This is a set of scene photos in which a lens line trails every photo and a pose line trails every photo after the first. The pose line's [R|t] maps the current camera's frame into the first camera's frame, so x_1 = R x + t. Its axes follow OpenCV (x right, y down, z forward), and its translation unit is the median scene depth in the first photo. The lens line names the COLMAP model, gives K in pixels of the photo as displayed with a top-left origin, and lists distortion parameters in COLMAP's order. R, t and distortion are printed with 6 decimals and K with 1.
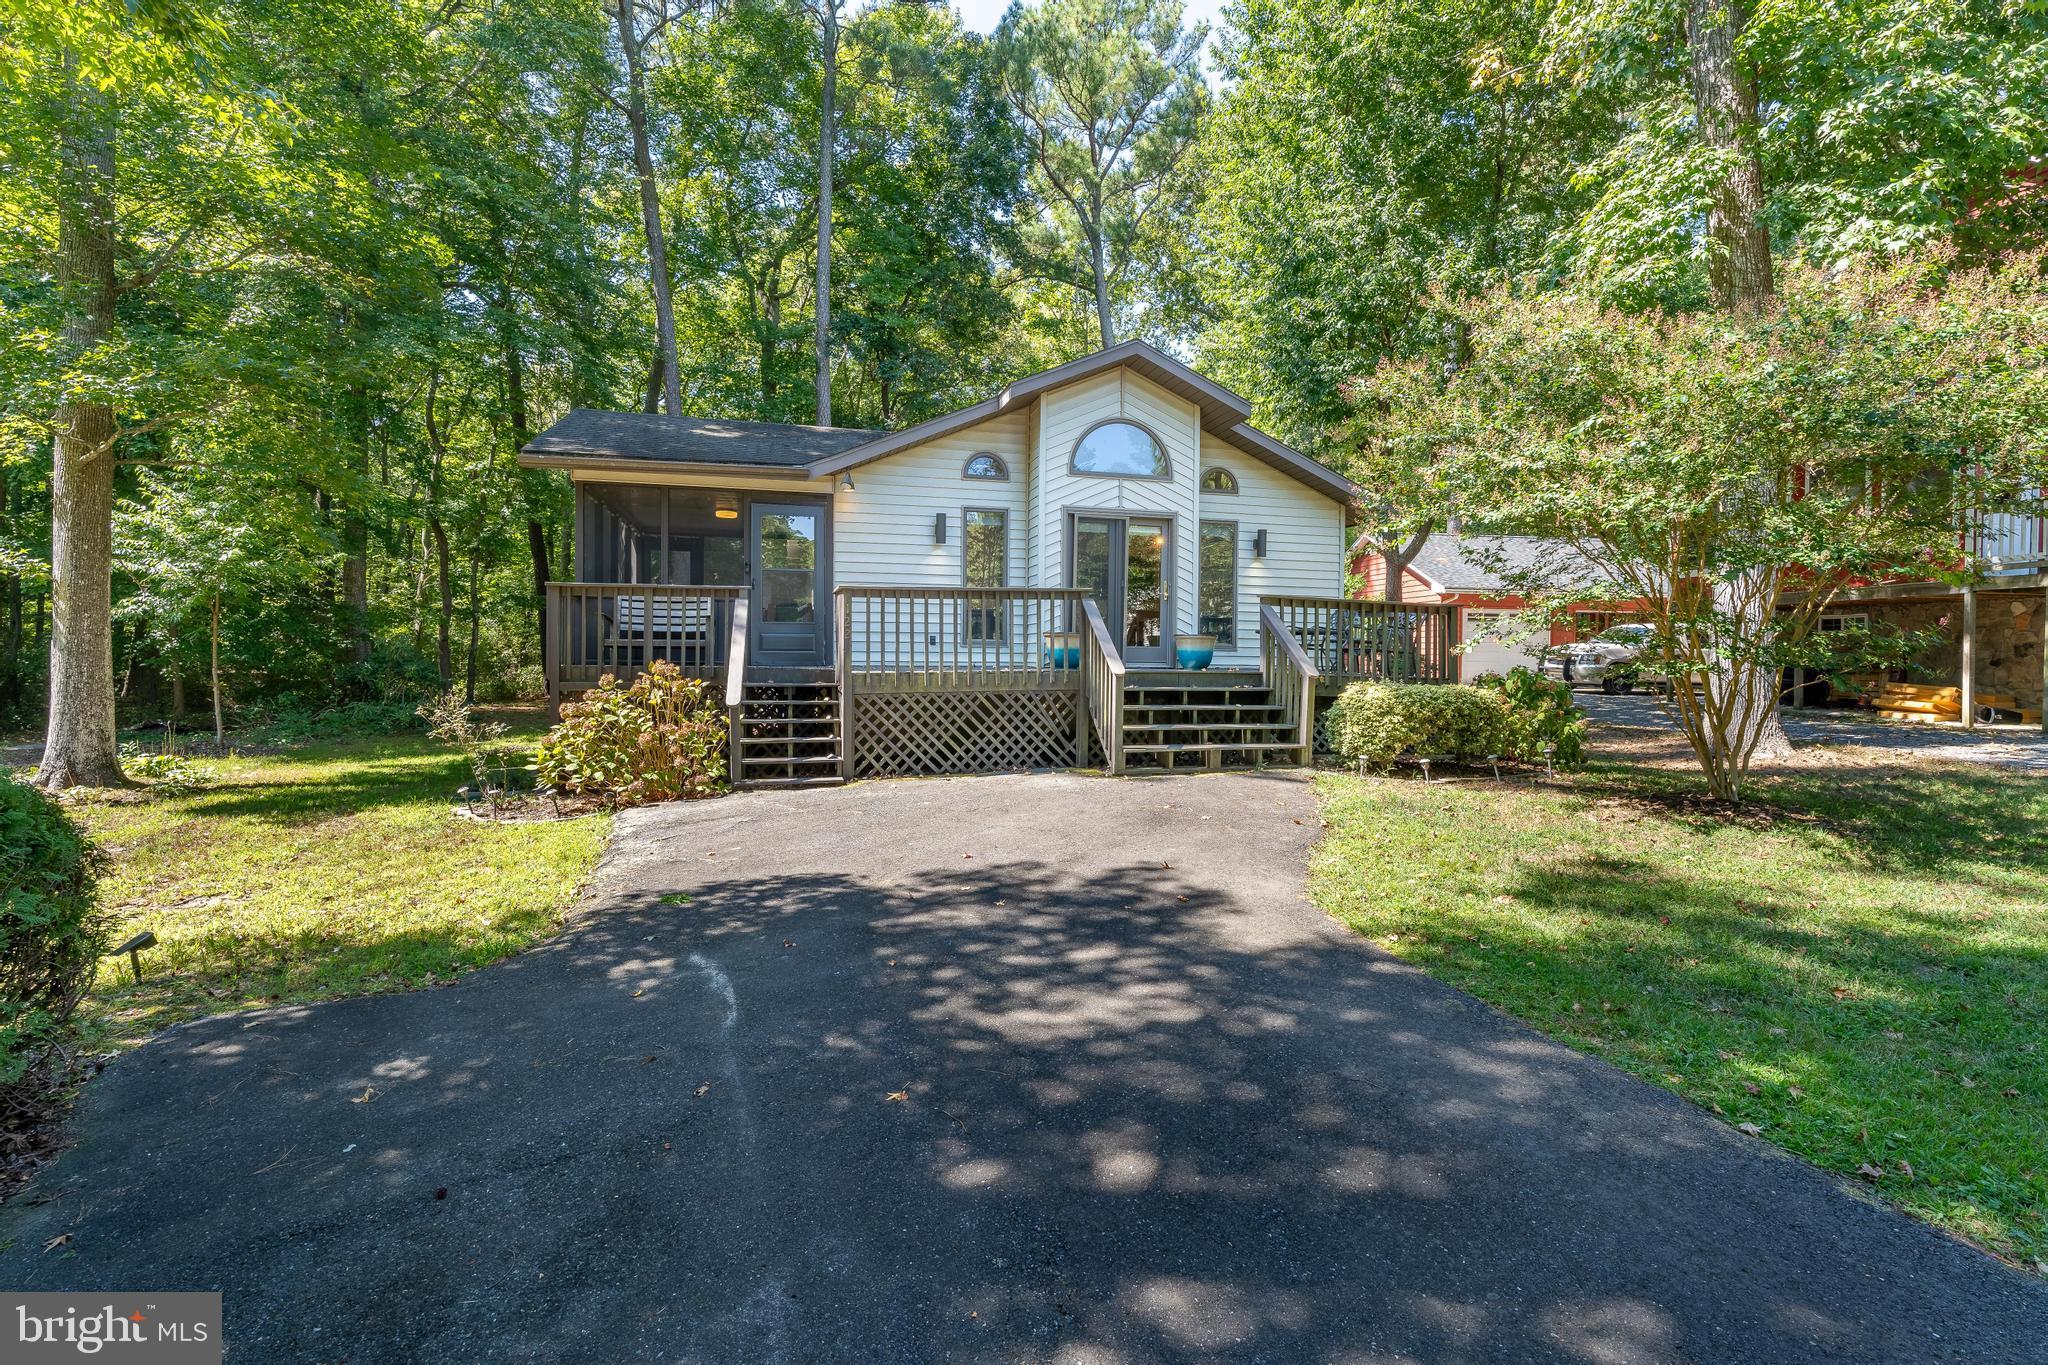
lens RADIAL K [[934.5, 0, 1025.3], [0, 934.5, 686.3], [0, 0, 1]] dist [0.001529, -0.000005]
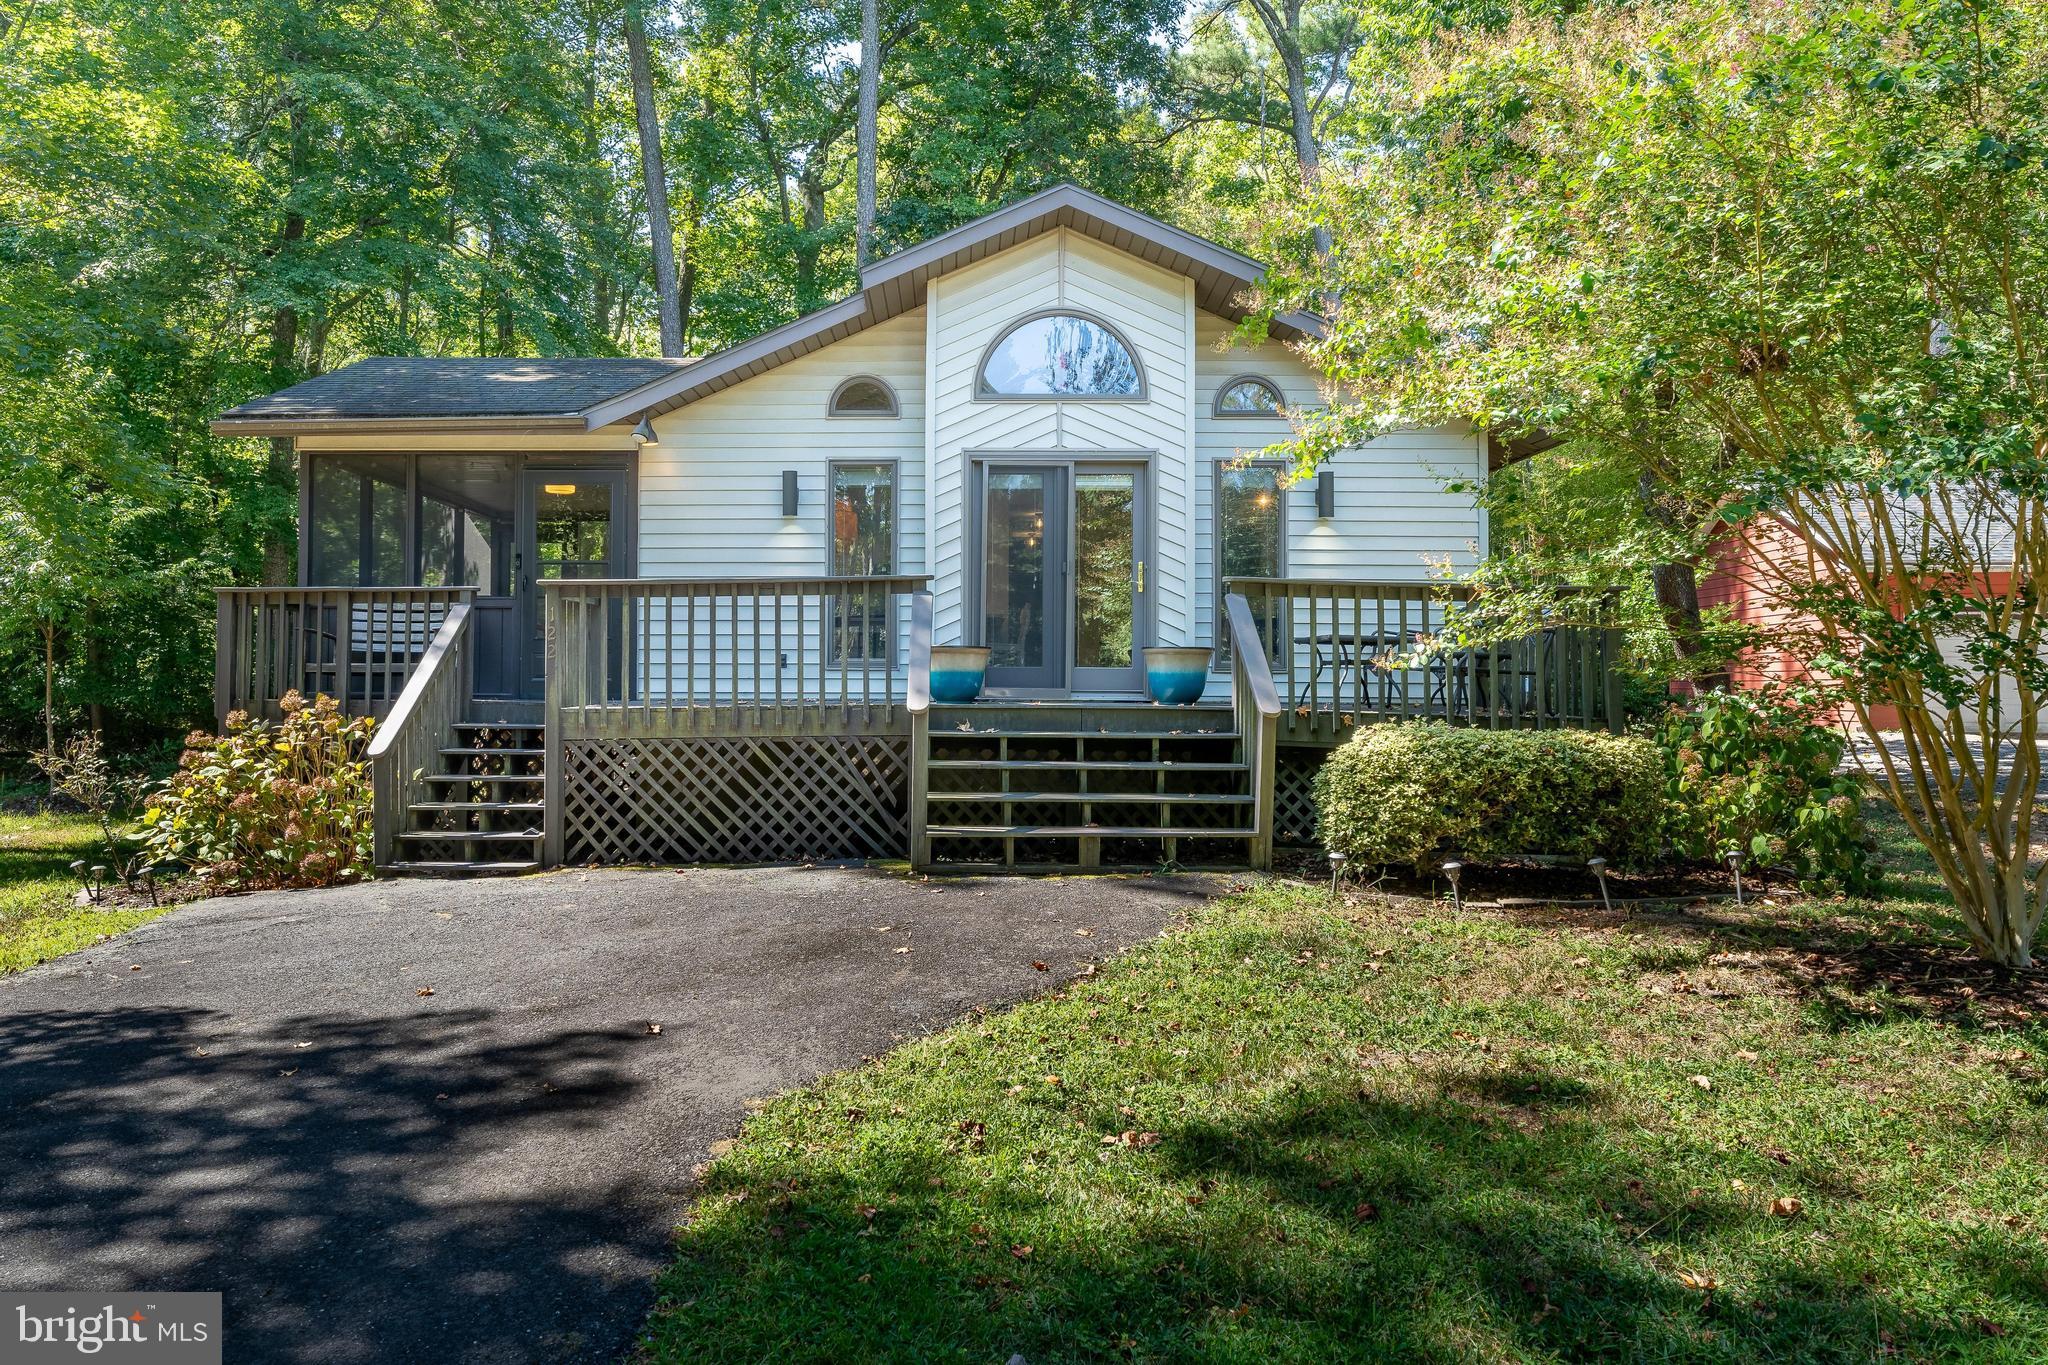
lens RADIAL K [[1344.5, 0, 1023.9], [0, 1344.5, 683.5], [0, 0, 1]] dist [-0.015071, 0.000797]
pose [[0.961440, -0.006133, -0.274947, 0.385553], [-0.003972, 0.999337, -0.036180, 0.000979], [0.274987, 0.035878, 0.960778, 0.150706]]
